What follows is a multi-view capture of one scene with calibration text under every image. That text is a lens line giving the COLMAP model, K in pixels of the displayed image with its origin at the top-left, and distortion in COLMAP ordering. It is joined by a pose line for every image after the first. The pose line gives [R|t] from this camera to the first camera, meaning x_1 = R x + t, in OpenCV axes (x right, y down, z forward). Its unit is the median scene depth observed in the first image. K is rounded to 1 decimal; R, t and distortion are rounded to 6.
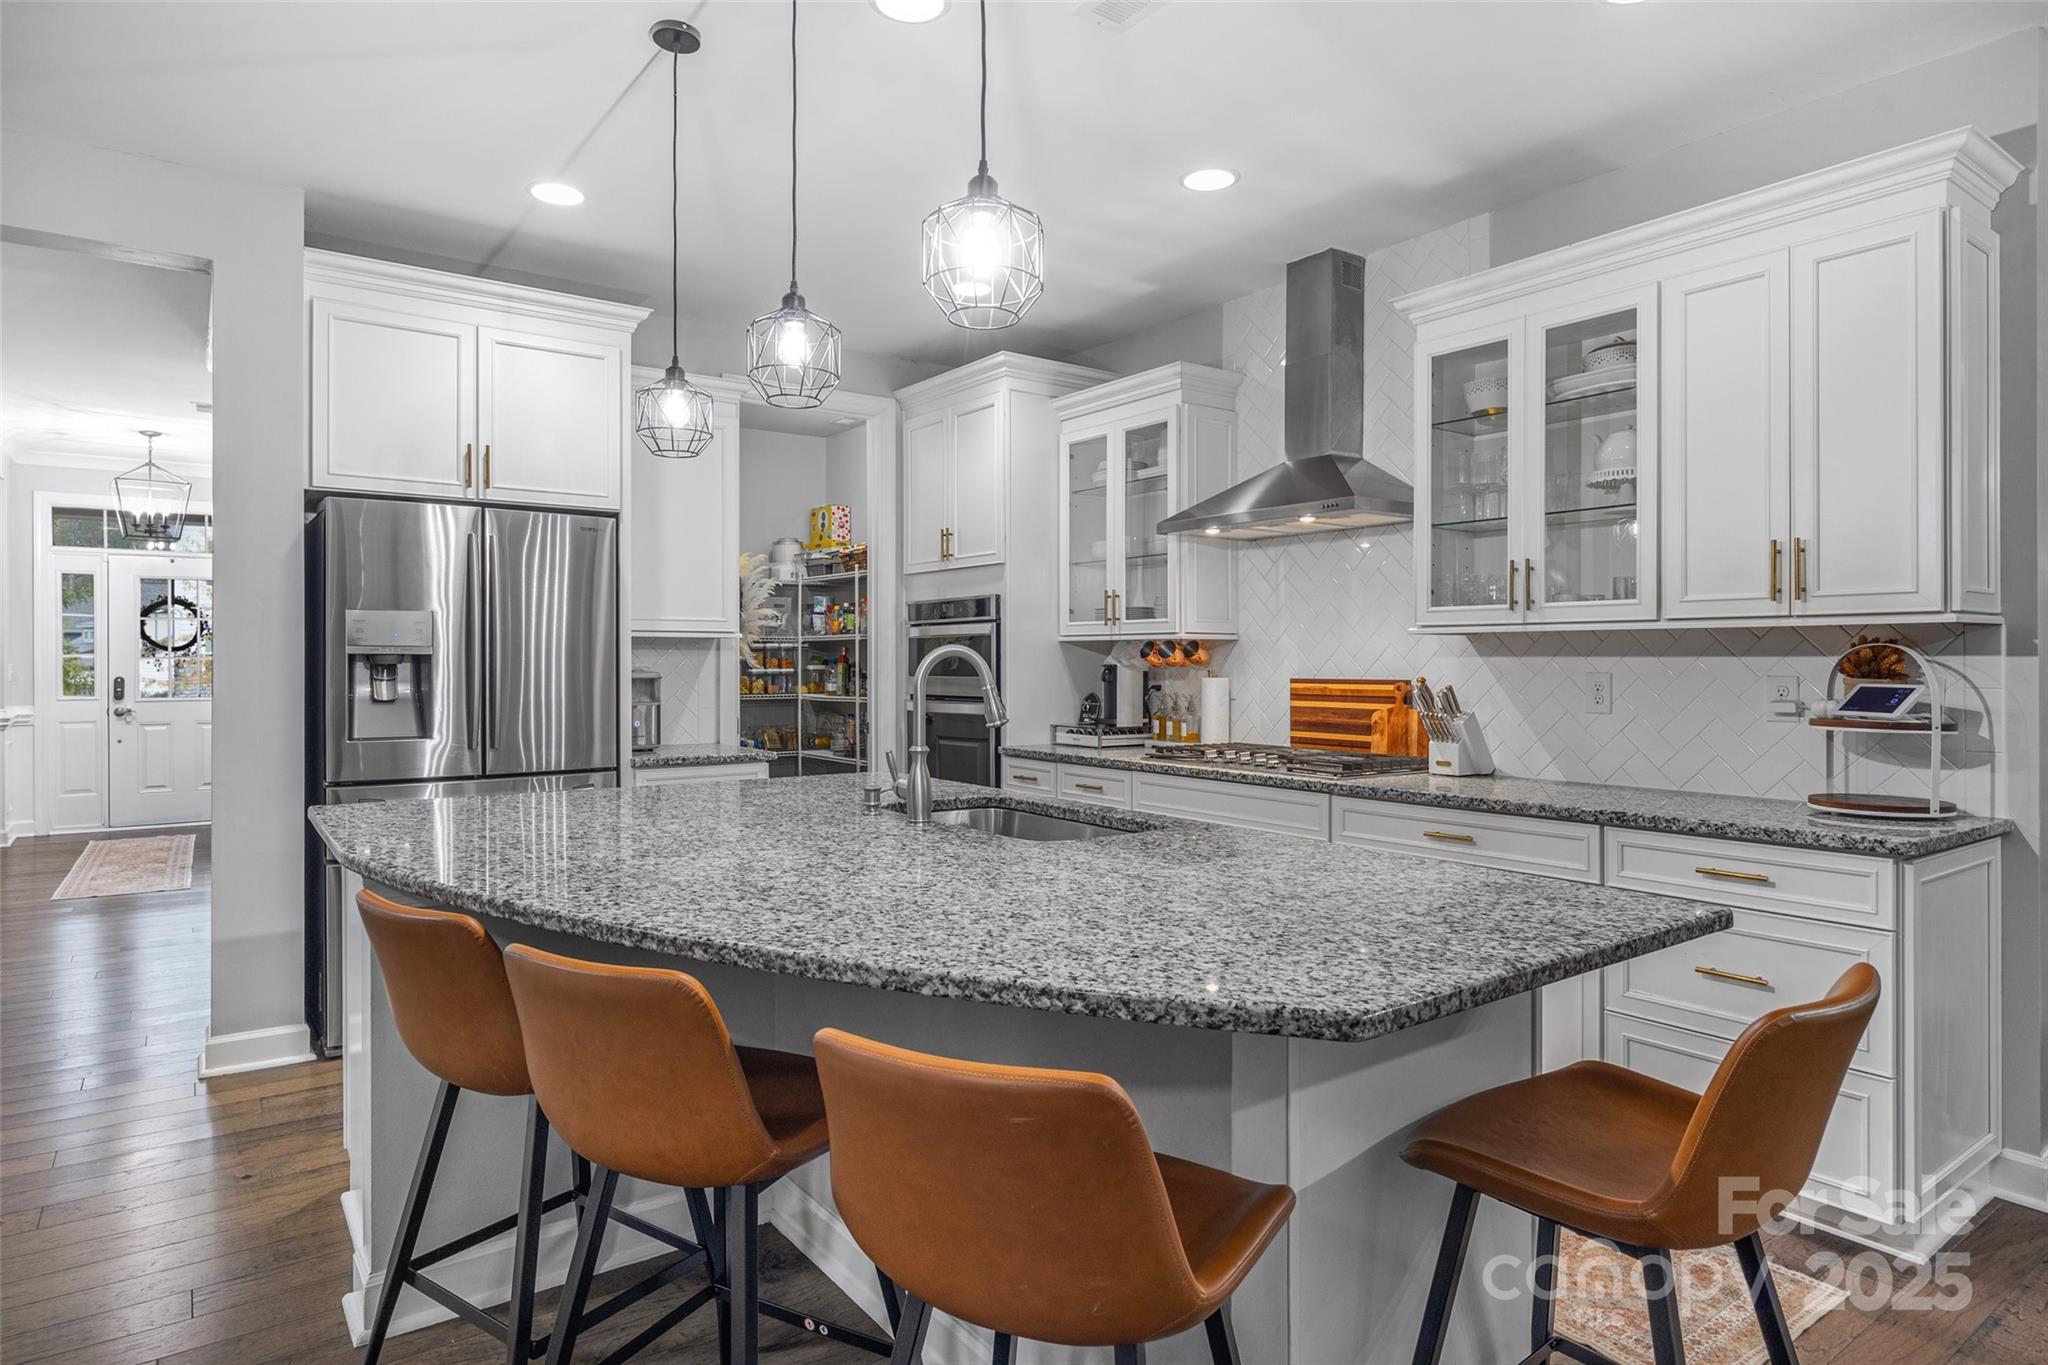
lens RADIAL K [[1171.4, 0, 1026.5], [0, 1171.4, 657.8], [0, 0, 1]] dist [0.000571, 0.001172]
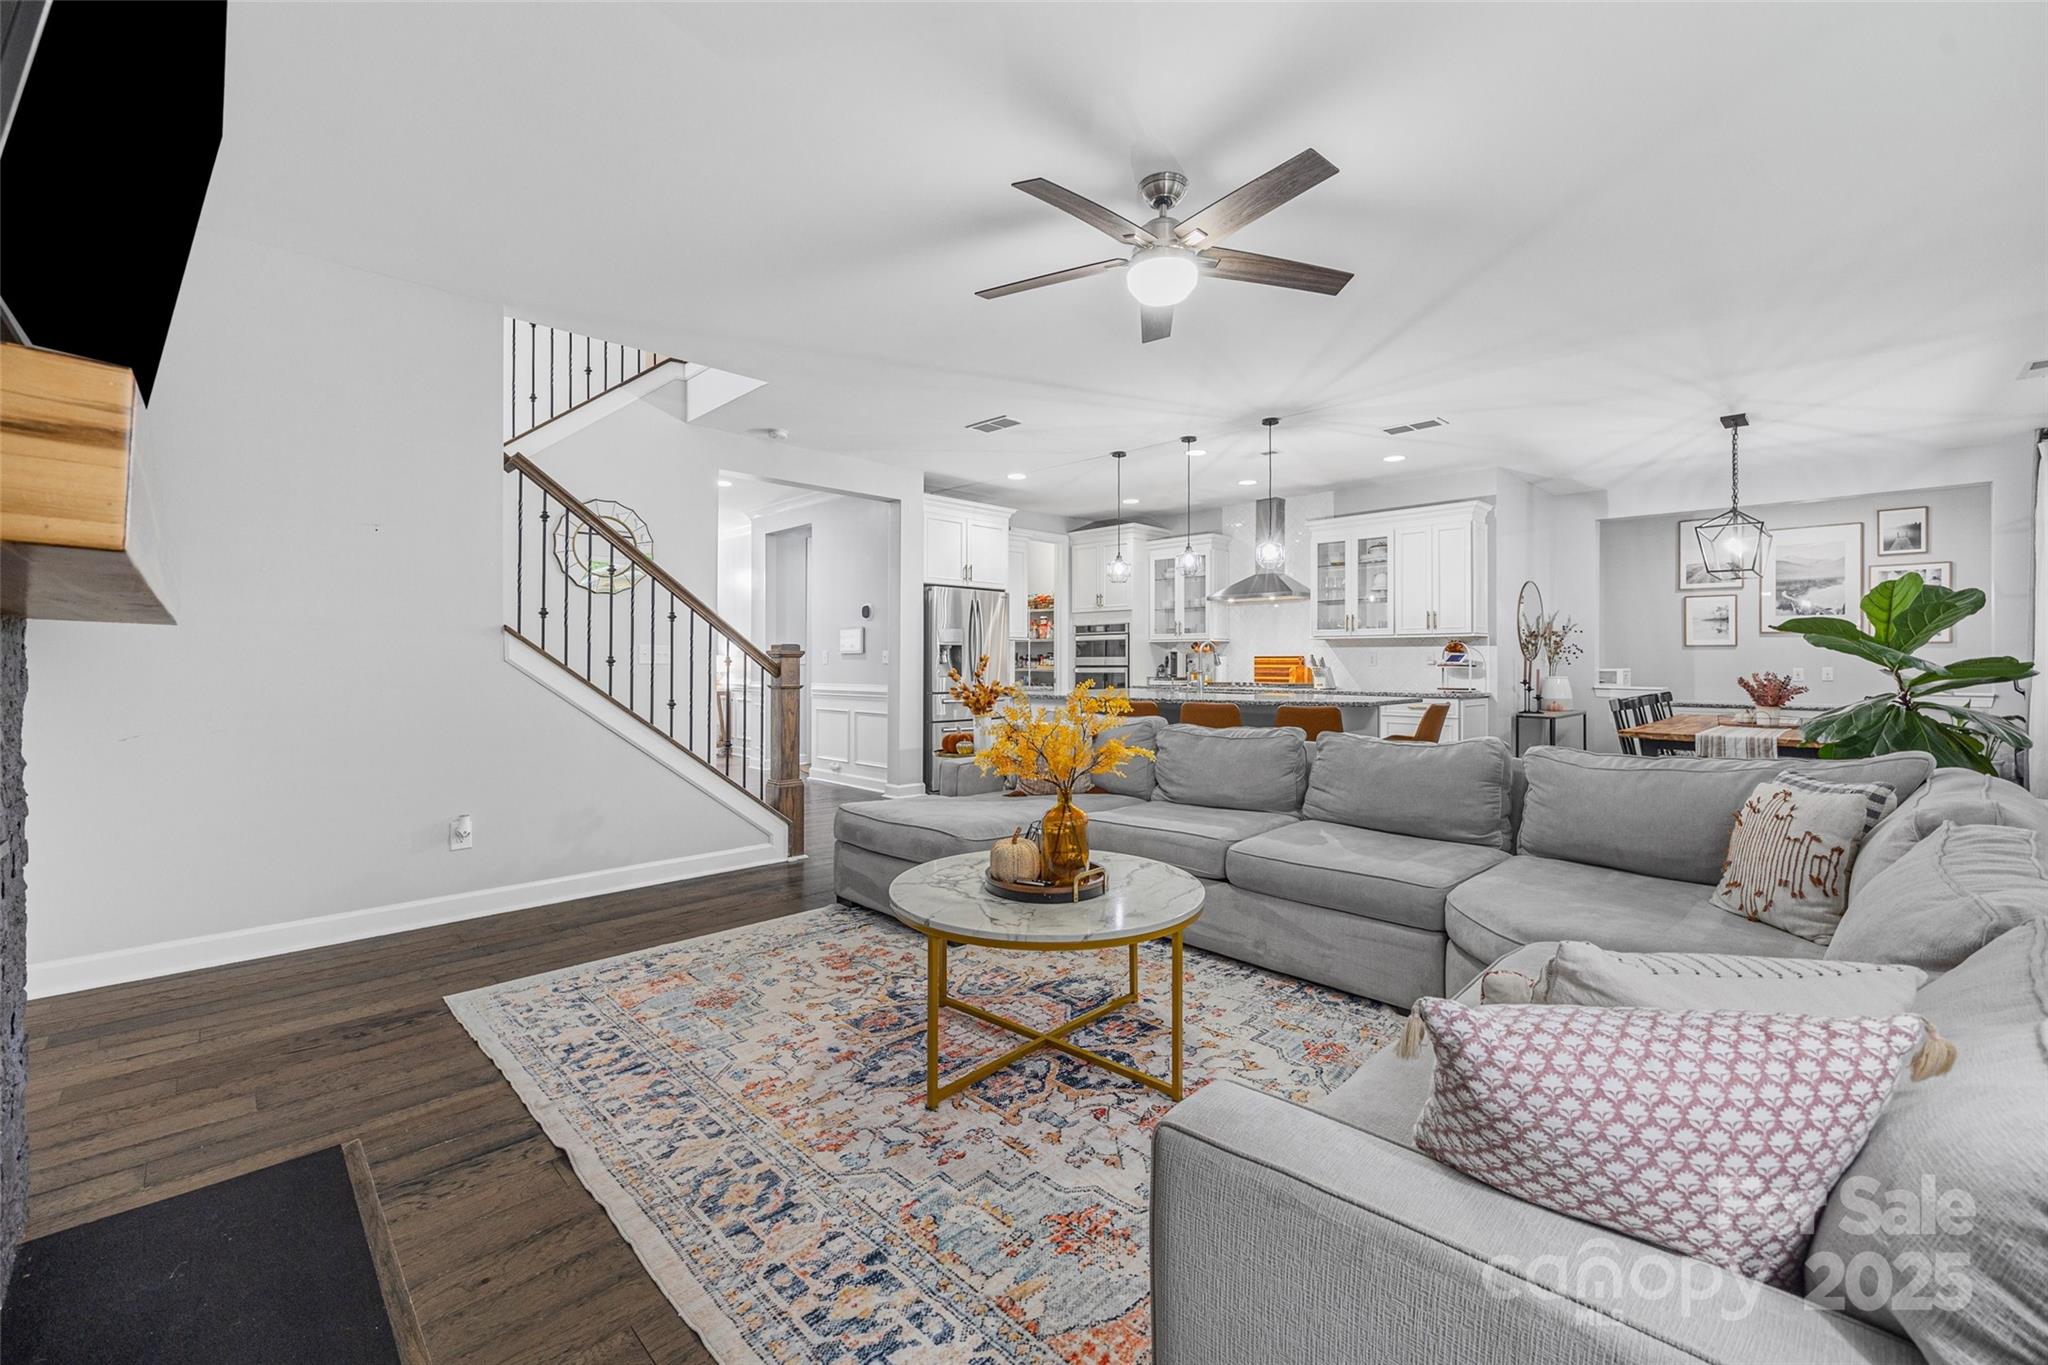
lens RADIAL K [[843.9, 0, 1034.7], [0, 843.9, 662.9], [0, 0, 1]] dist [-0.002223, 0.000197]
pose [[0.989201, 0.002530, 0.146542, -0.582033], [-0.003041, 0.999990, 0.003258, 0.029783], [-0.146533, -0.003669, 0.989199, -0.859232]]
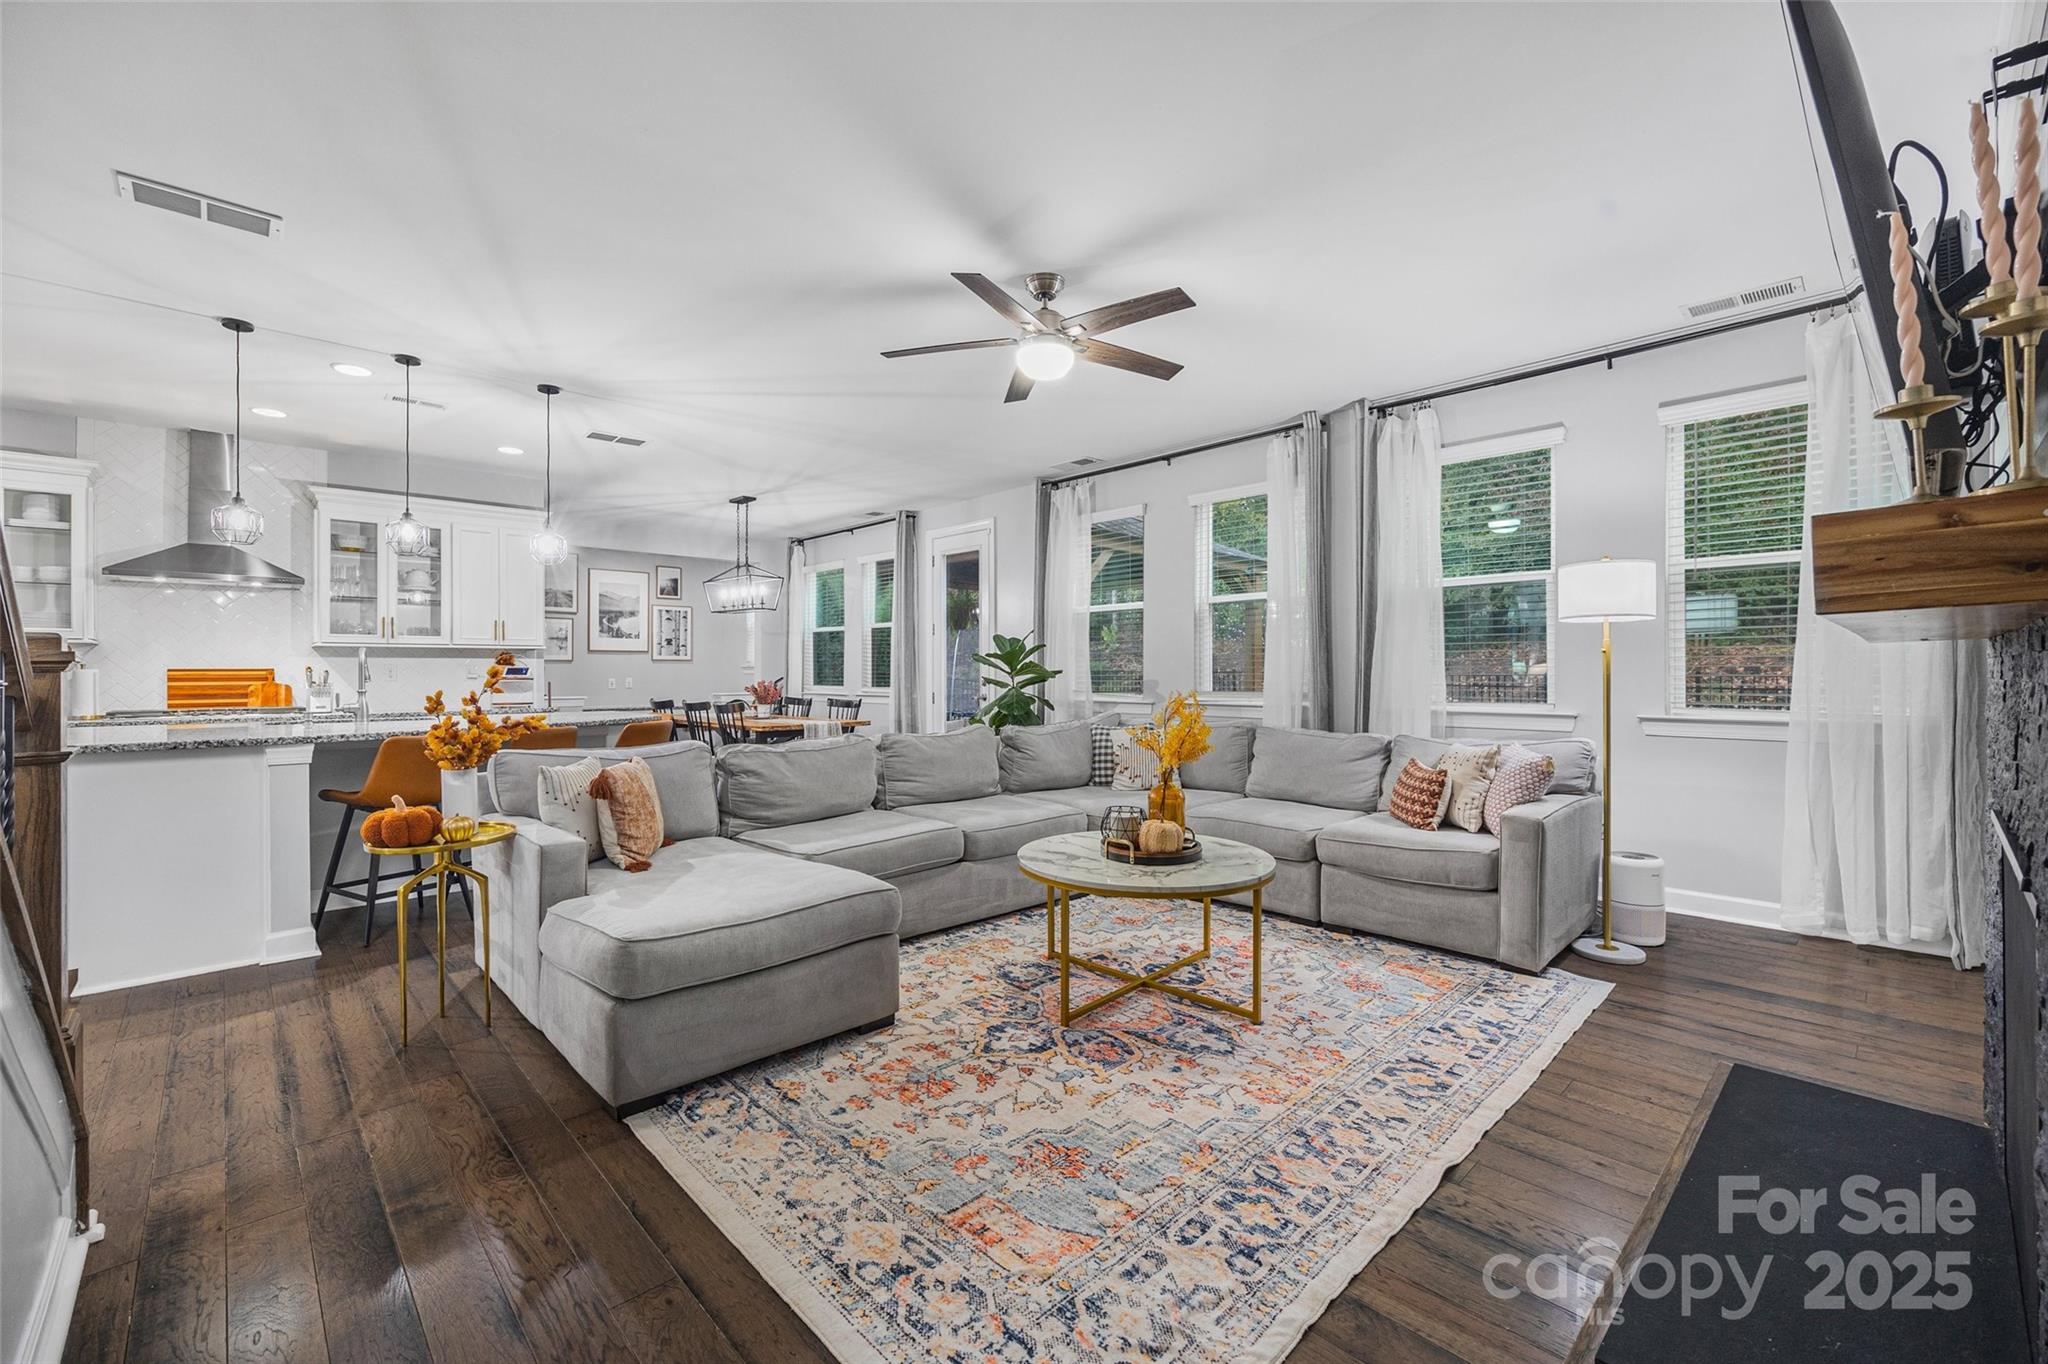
lens RADIAL K [[841.5, 0, 1008.7], [0, 841.5, 679.6], [0, 0, 1]] dist [-0.001672, 0.000046]
pose [[-0.113814, -0.007457, 0.993474, -1.204960], [0.003577, 0.999962, 0.007916, 0.029875], [-0.993496, 0.004455, -0.113783, -0.062451]]
